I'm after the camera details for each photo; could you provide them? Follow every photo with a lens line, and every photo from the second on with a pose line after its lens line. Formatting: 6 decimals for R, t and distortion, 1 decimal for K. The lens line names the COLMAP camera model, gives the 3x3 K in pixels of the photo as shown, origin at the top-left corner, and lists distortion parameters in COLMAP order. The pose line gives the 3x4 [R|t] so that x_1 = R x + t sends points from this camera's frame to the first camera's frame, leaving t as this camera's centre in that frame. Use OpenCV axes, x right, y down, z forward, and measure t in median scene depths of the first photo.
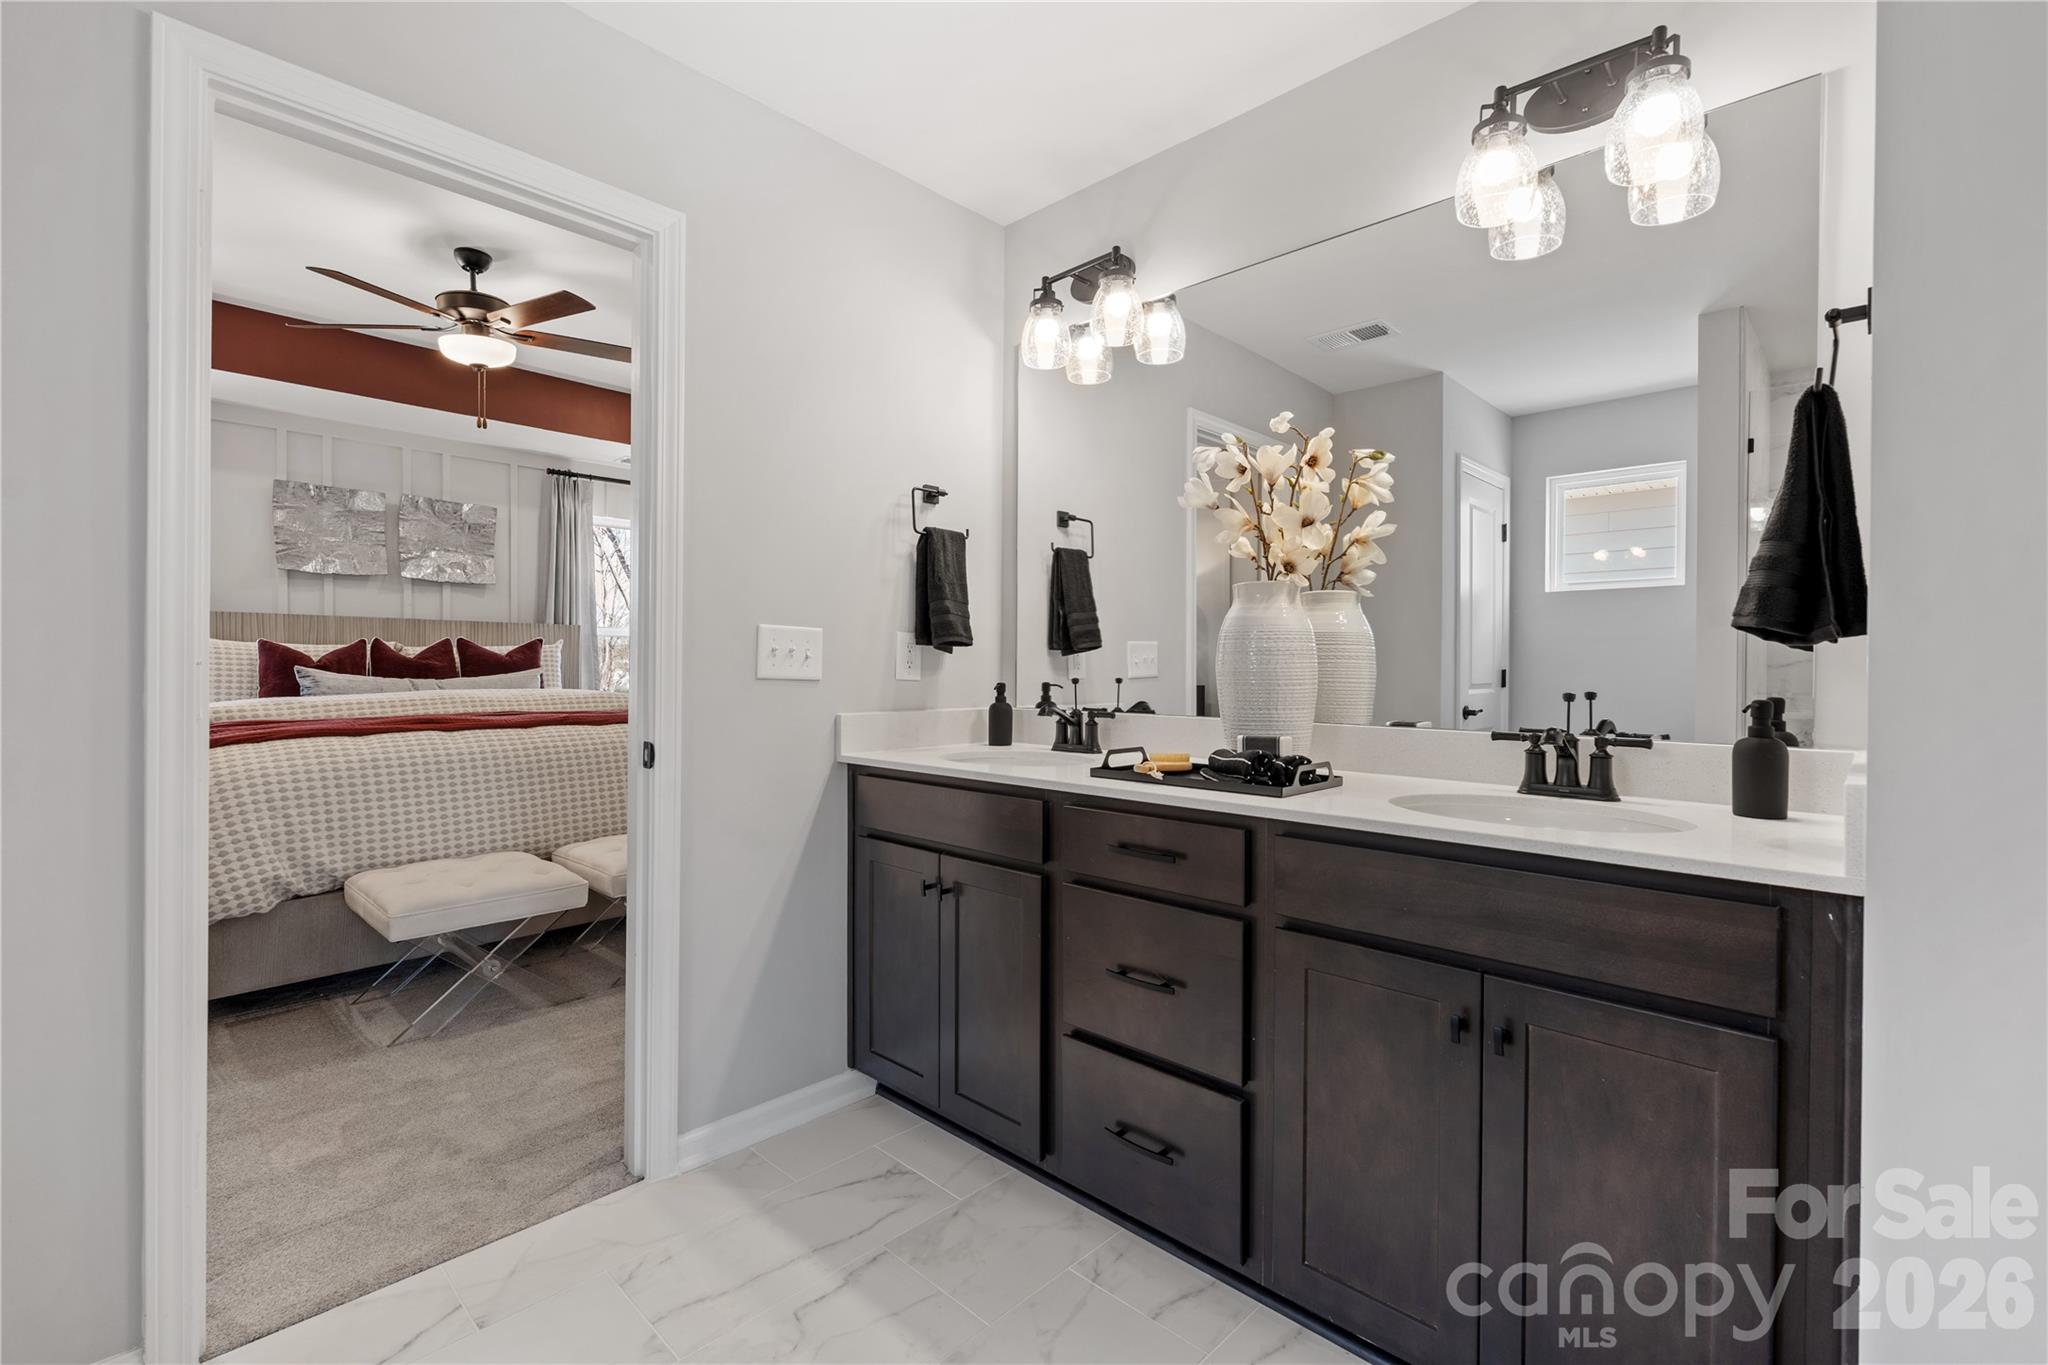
lens RADIAL K [[899.3, 0, 1033.4], [0, 899.3, 681.9], [0, 0, 1]] dist [0.001311, -0.005636]
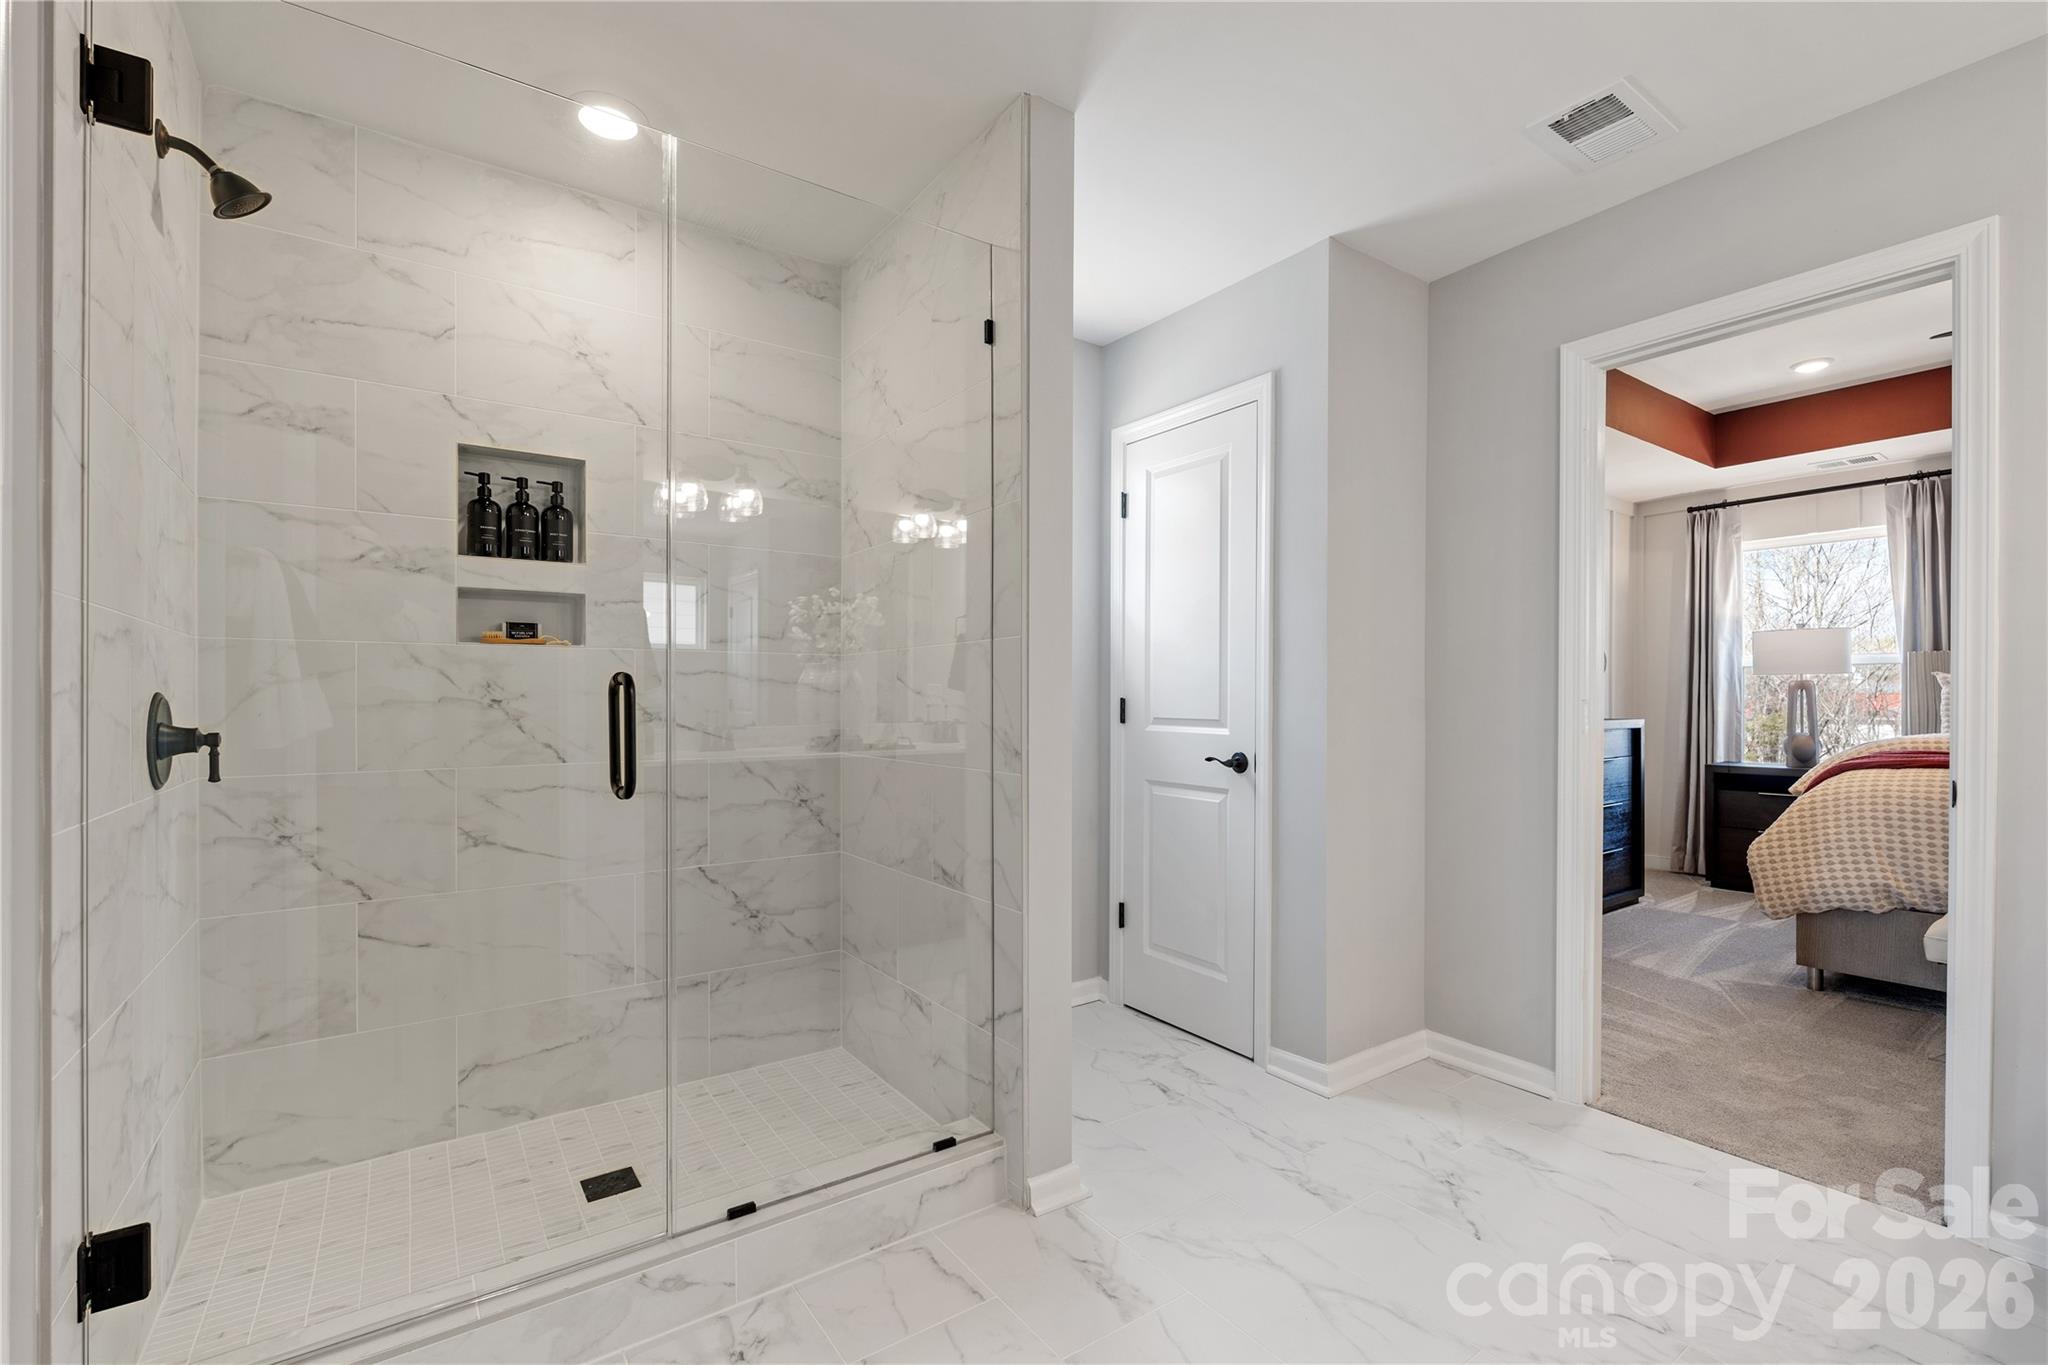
lens RADIAL K [[899.3, 0, 1033.4], [0, 899.3, 681.9], [0, 0, 1]] dist [0.001311, -0.005636]
pose [[-0.195562, -0.024186, -0.980393, 0.513584], [-0.023196, 0.999530, -0.020031, 0.005082], [0.980417, 0.018824, -0.196031, 0.149184]]
